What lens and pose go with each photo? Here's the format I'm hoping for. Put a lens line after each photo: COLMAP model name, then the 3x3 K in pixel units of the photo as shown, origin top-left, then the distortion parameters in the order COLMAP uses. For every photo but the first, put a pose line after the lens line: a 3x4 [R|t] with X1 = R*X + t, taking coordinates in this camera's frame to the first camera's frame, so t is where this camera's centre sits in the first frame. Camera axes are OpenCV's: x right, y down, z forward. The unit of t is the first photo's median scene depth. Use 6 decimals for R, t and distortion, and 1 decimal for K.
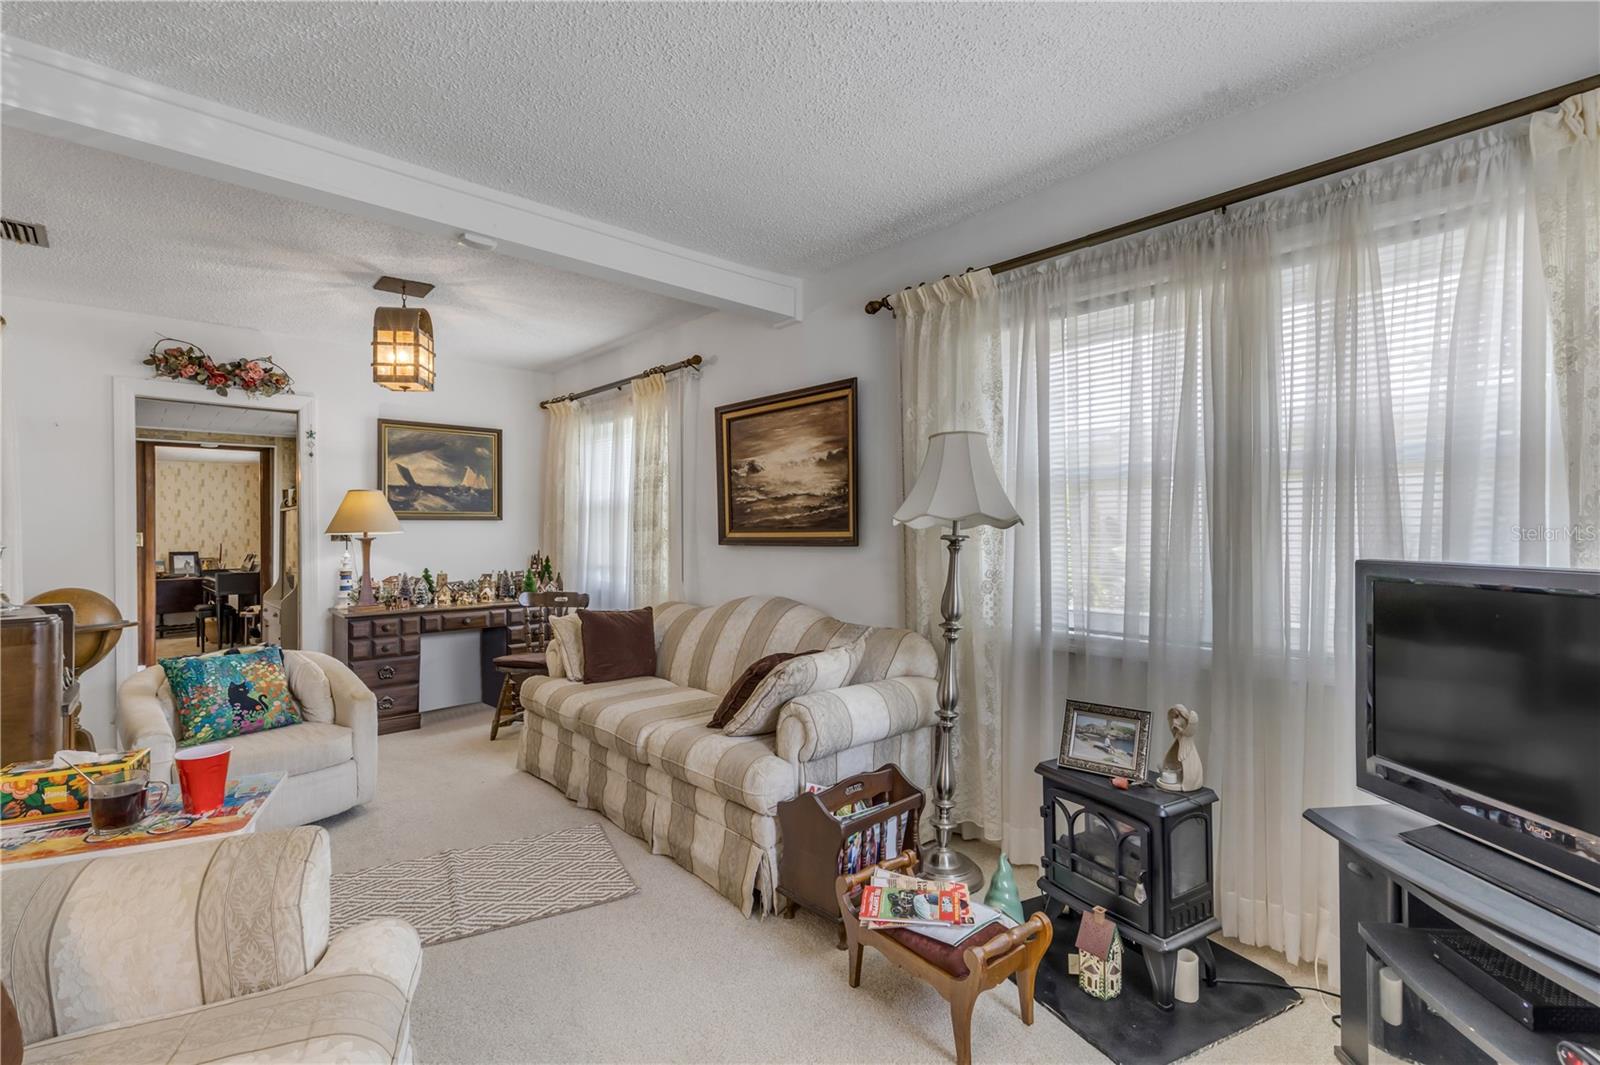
lens RADIAL K [[728.0, 0, 801.6], [0, 728.0, 530.8], [0, 0, 1]] dist [0.004854, -0.001754]
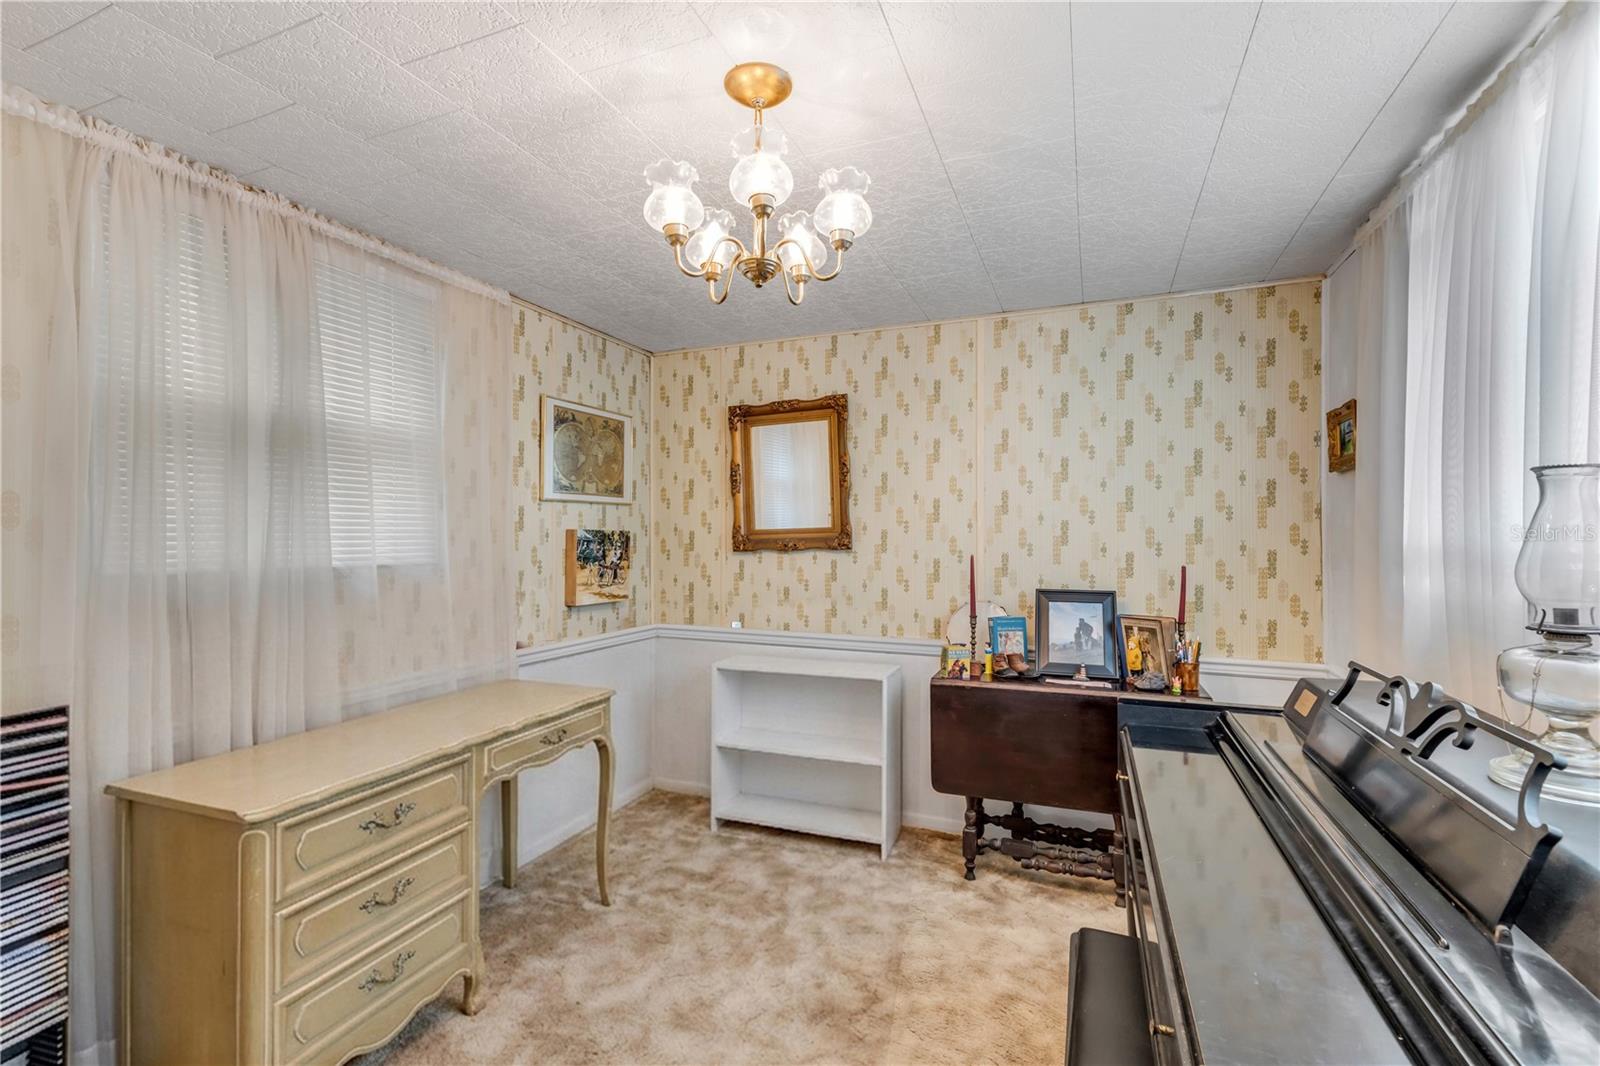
lens RADIAL K [[720.1, 0, 764.1], [0, 720.1, 531.8], [0, 0, 1]] dist [-0.000220, -0.000338]
pose [[0.389883, 0.002574, -0.920861, -1.579270], [0.002330, 0.999990, 0.003782, 0.005966], [0.920861, -0.003620, 0.389873, 1.944797]]
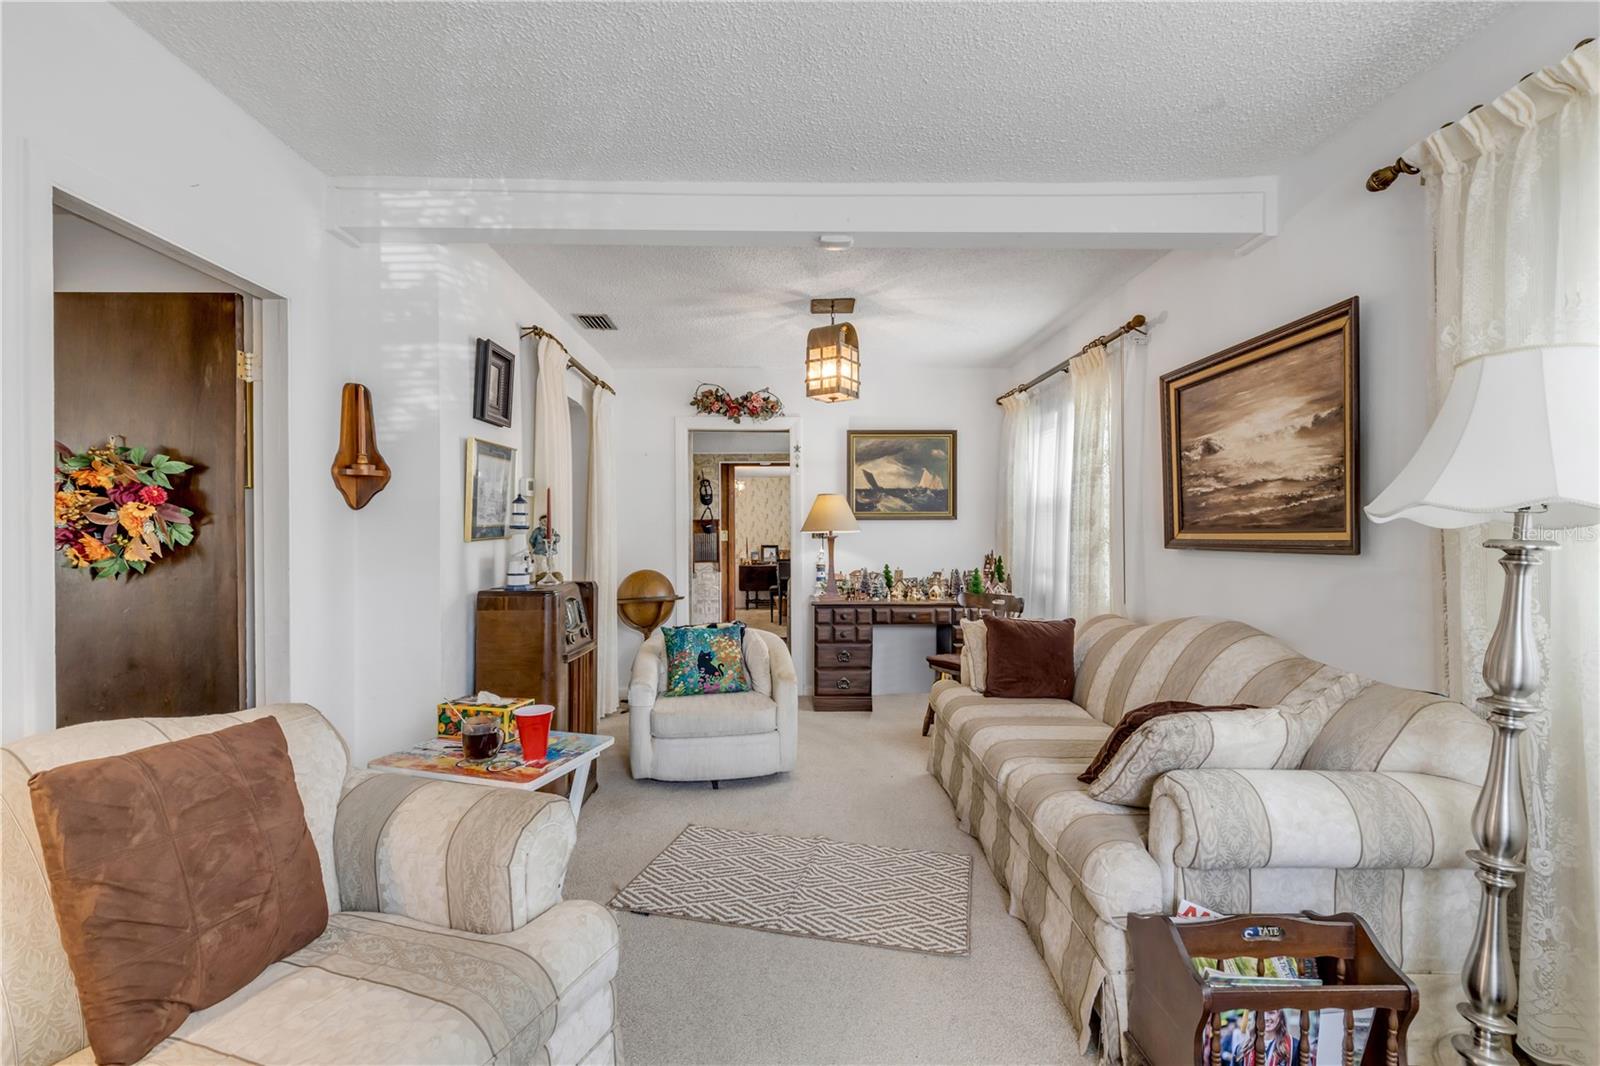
lens RADIAL K [[708.0, 0, 784.3], [0, 708.0, 533.8], [0, 0, 1]] dist [0.001822, -0.000064]
pose [[0.736670, 0.006028, -0.676225, 0.119610], [-0.002396, 0.999977, 0.006304, -0.000522], [0.676248, -0.003024, 0.736668, 0.171008]]
